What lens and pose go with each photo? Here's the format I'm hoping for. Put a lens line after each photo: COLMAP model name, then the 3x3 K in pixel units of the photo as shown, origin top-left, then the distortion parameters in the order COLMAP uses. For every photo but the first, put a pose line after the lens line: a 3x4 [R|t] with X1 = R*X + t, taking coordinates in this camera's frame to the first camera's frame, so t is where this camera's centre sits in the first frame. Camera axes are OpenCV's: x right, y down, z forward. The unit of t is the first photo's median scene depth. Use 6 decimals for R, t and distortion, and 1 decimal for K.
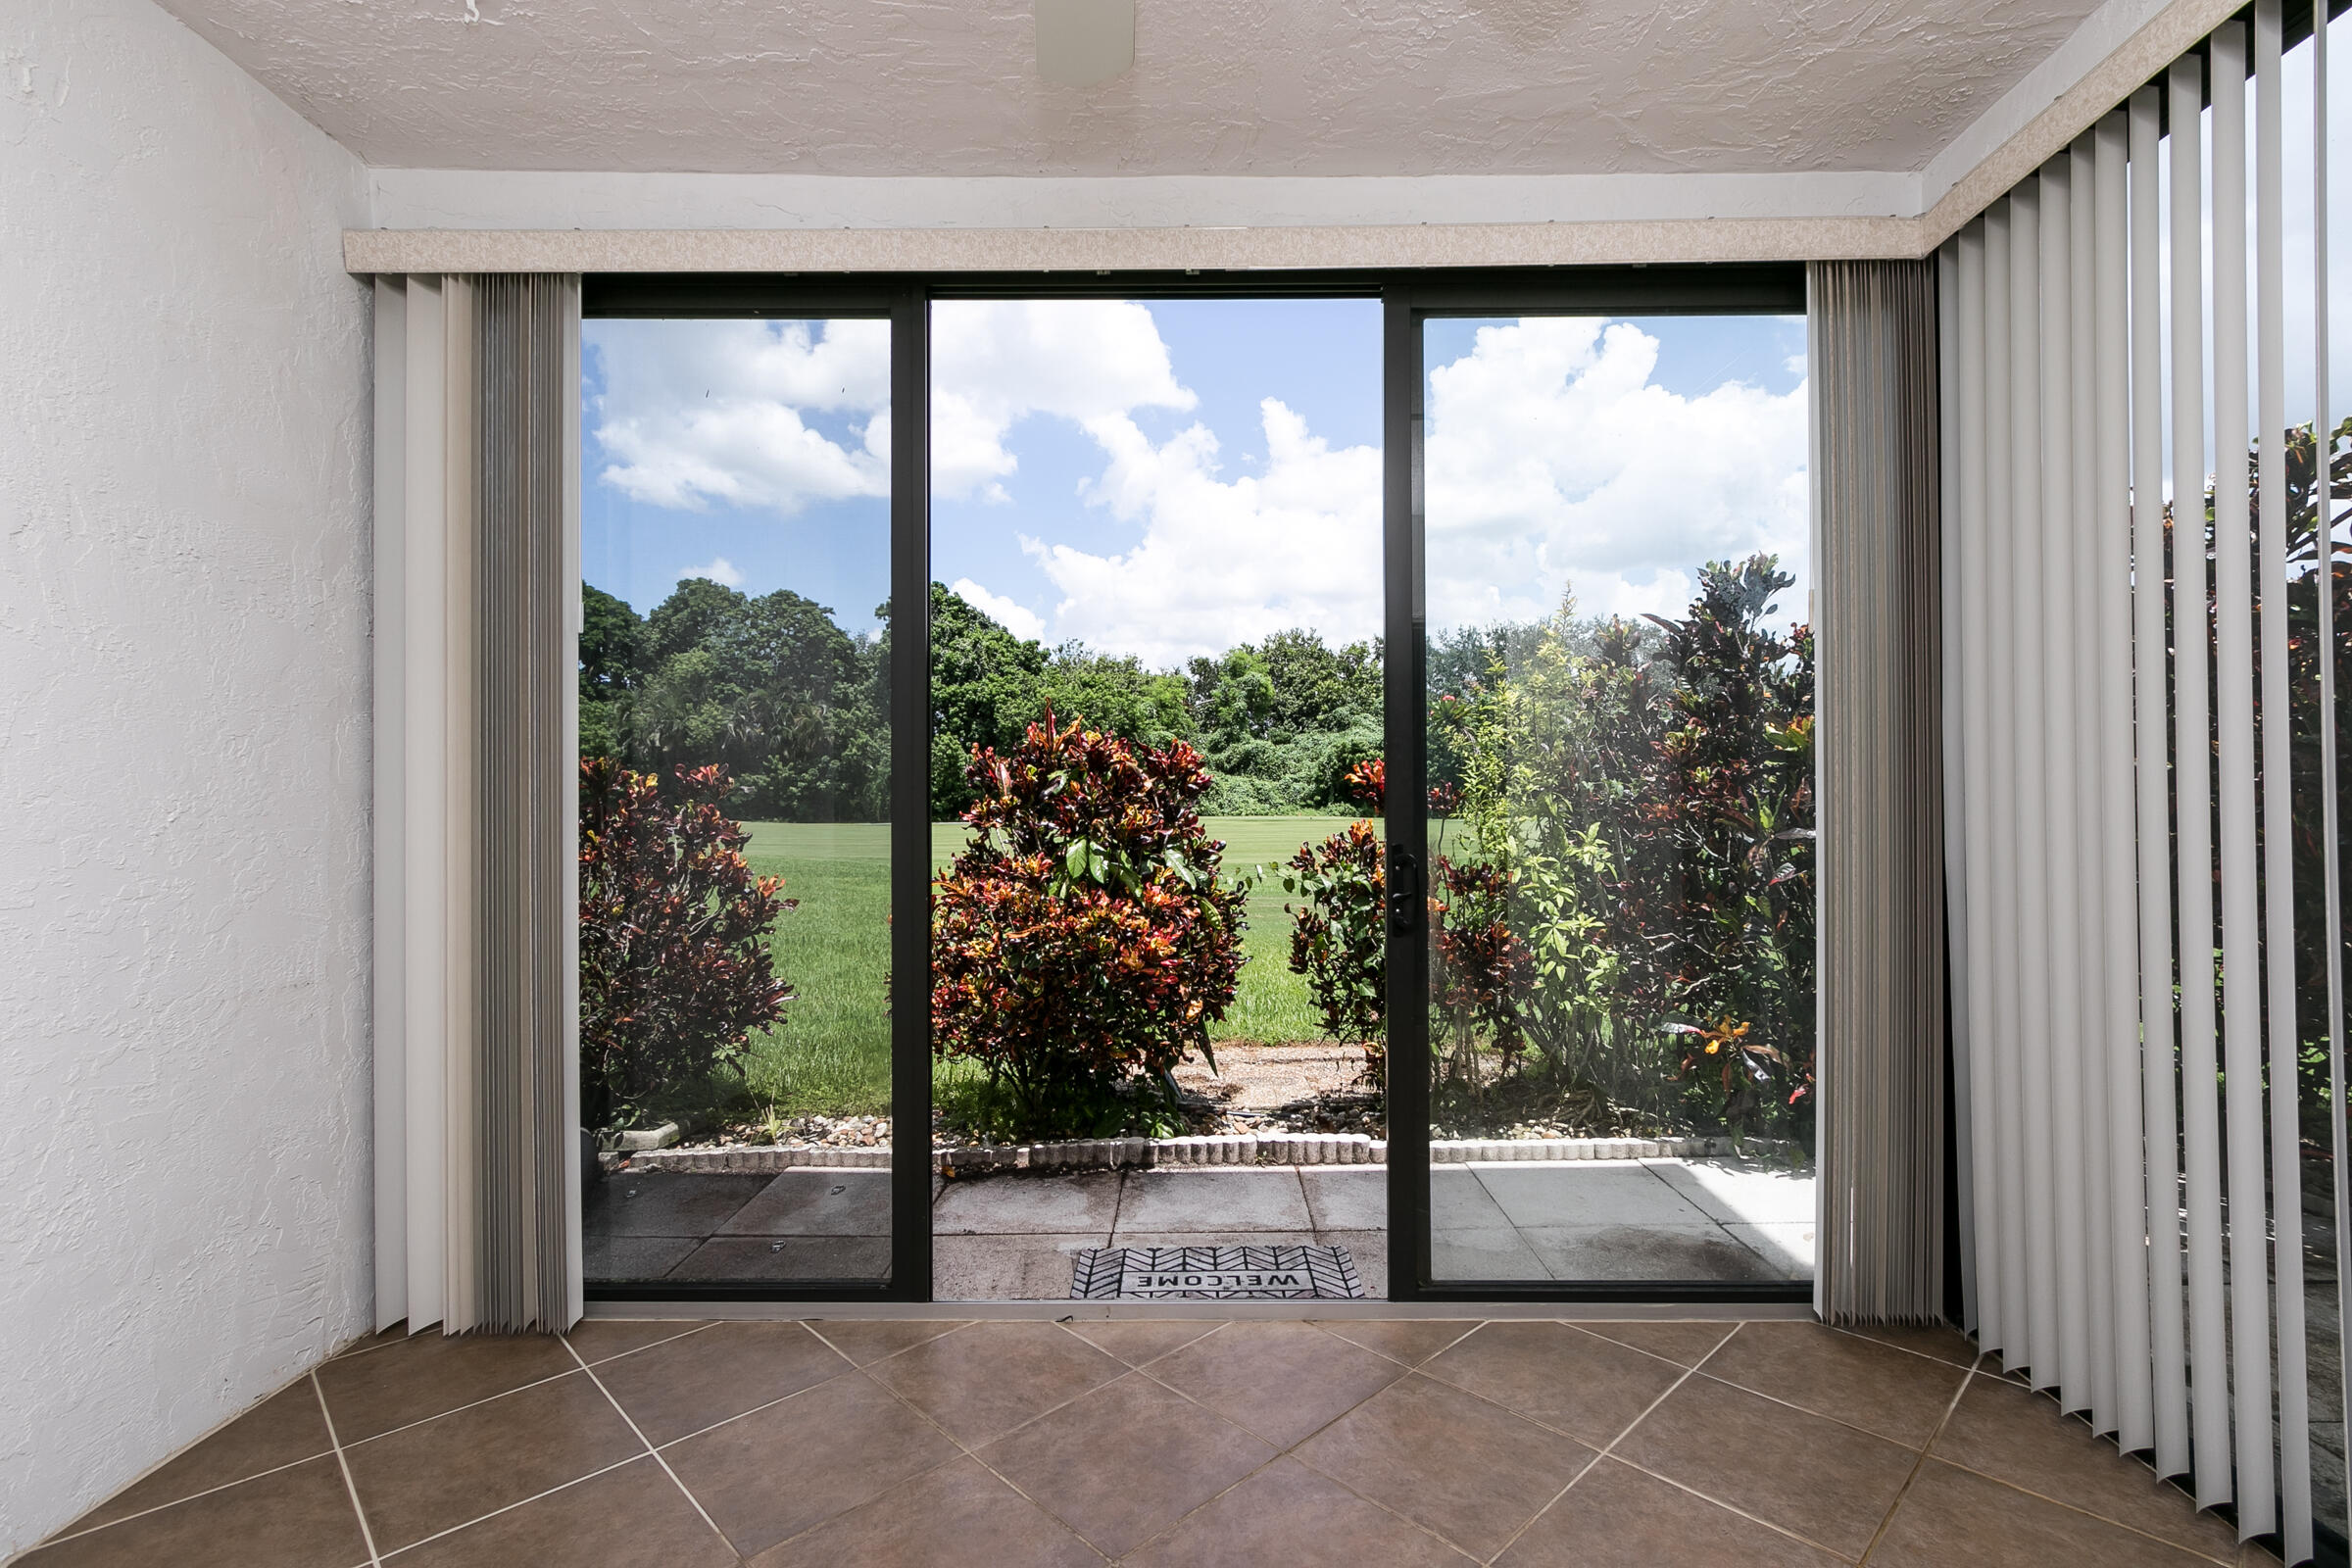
lens RADIAL K [[1080.8, 0, 1197.7], [0, 1080.8, 788.0], [0, 0, 1]] dist [0.004386, 0.000100]
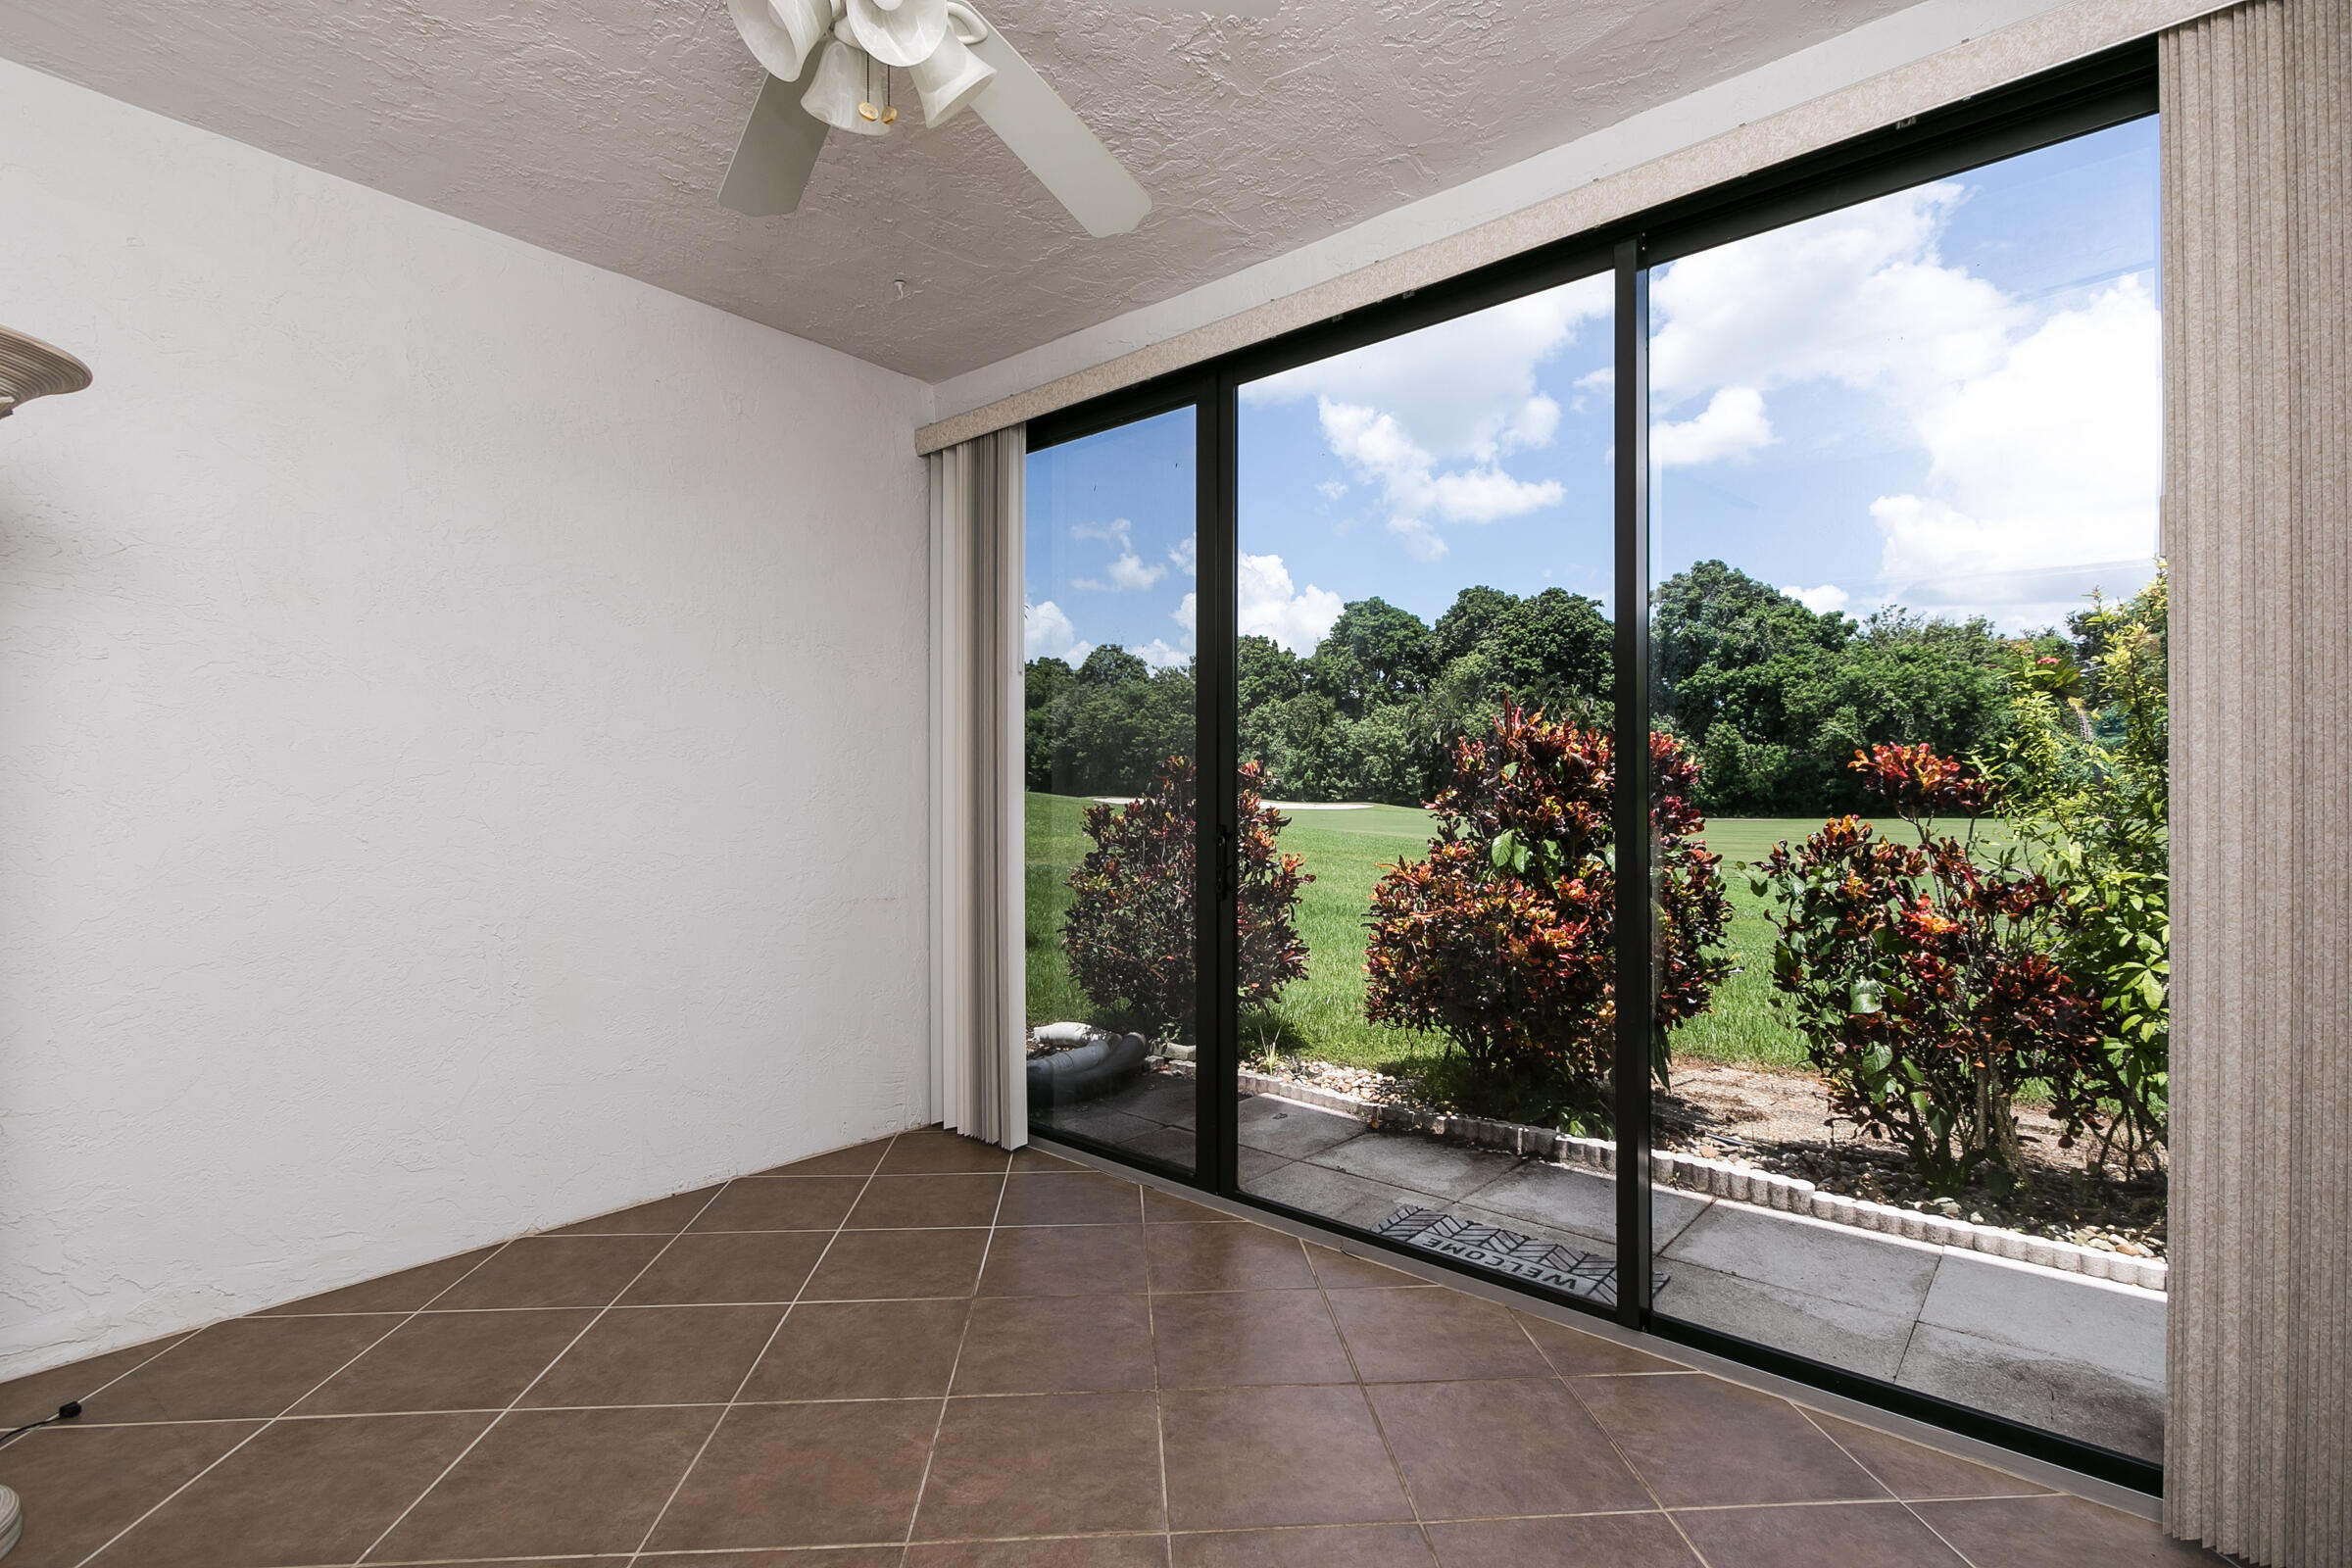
lens RADIAL K [[1080.8, 0, 1197.7], [0, 1080.8, 788.0], [0, 0, 1]] dist [0.004386, 0.000100]
pose [[0.763450, 0.003916, -0.645855, 0.312204], [-0.000163, 0.999983, 0.005870, 0.002028], [0.645867, -0.004376, 0.763437, 0.027556]]
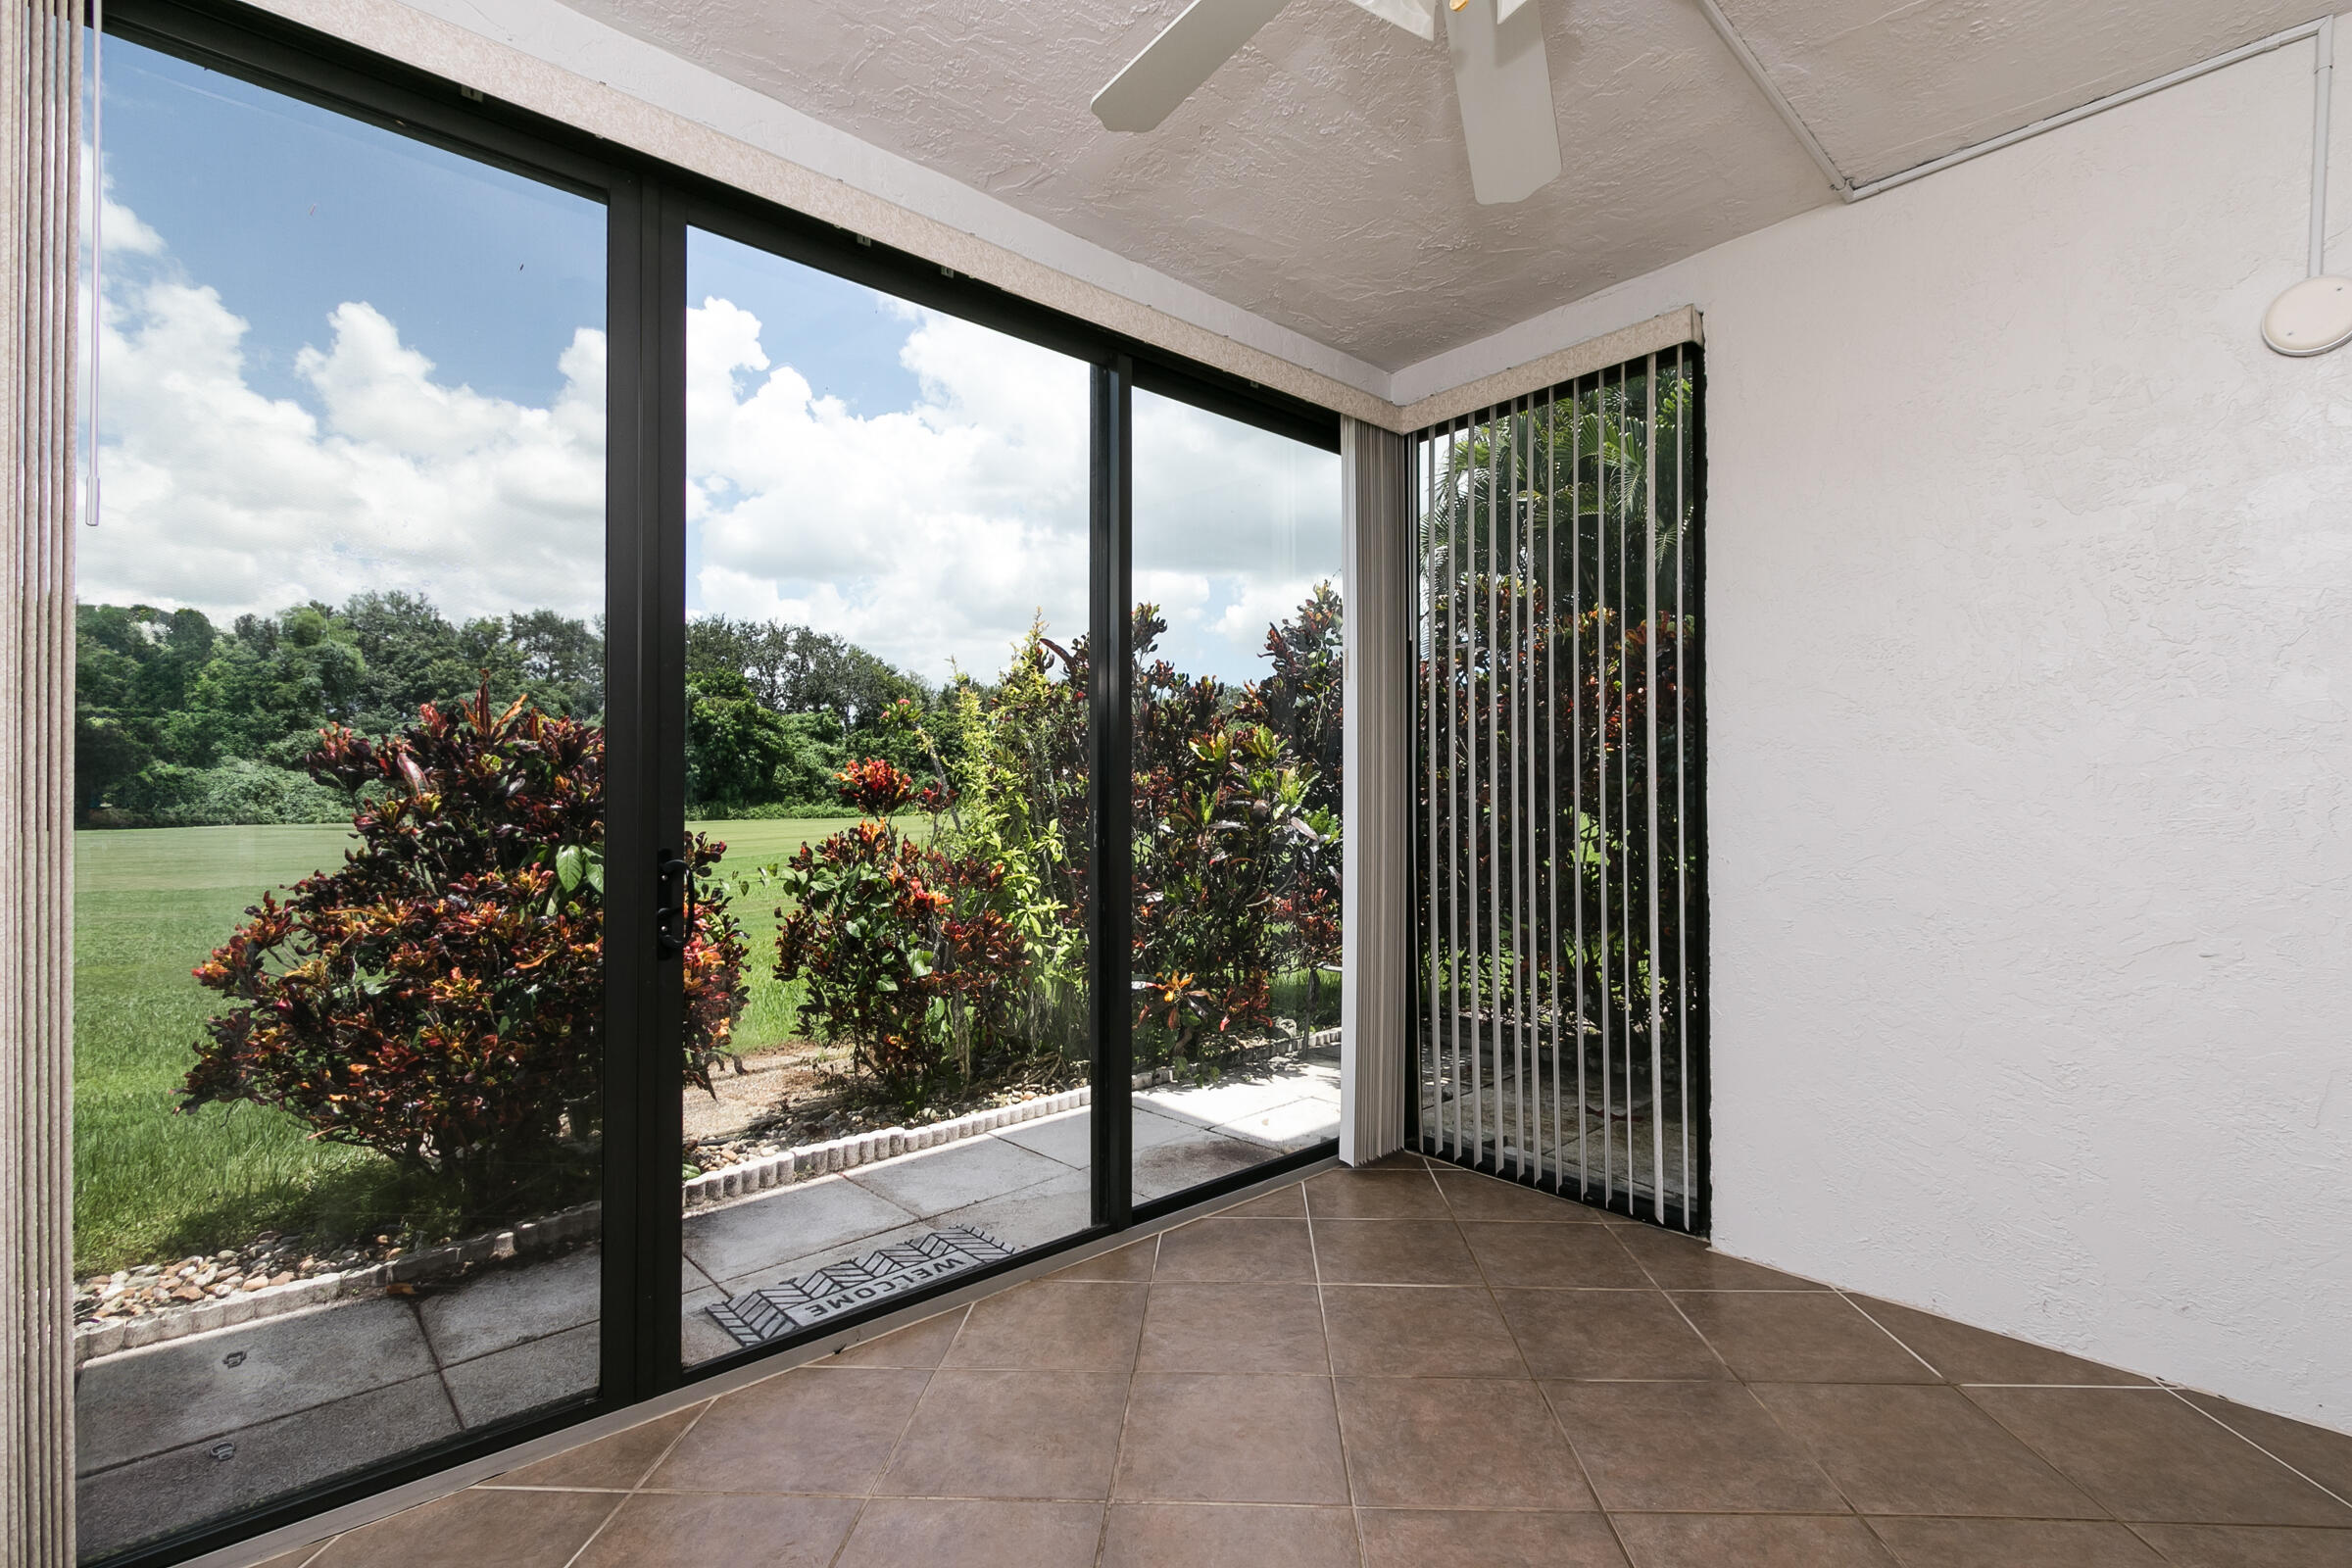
lens RADIAL K [[1070.3, 0, 1194.1], [0, 1070.3, 778.2], [0, 0, 1]] dist [0.007692, -0.001575]
pose [[0.730501, 0.014459, 0.682759, -0.306899], [-0.006059, 0.999874, -0.014691, 0.005066], [-0.682885, 0.006595, 0.730496, 0.064494]]
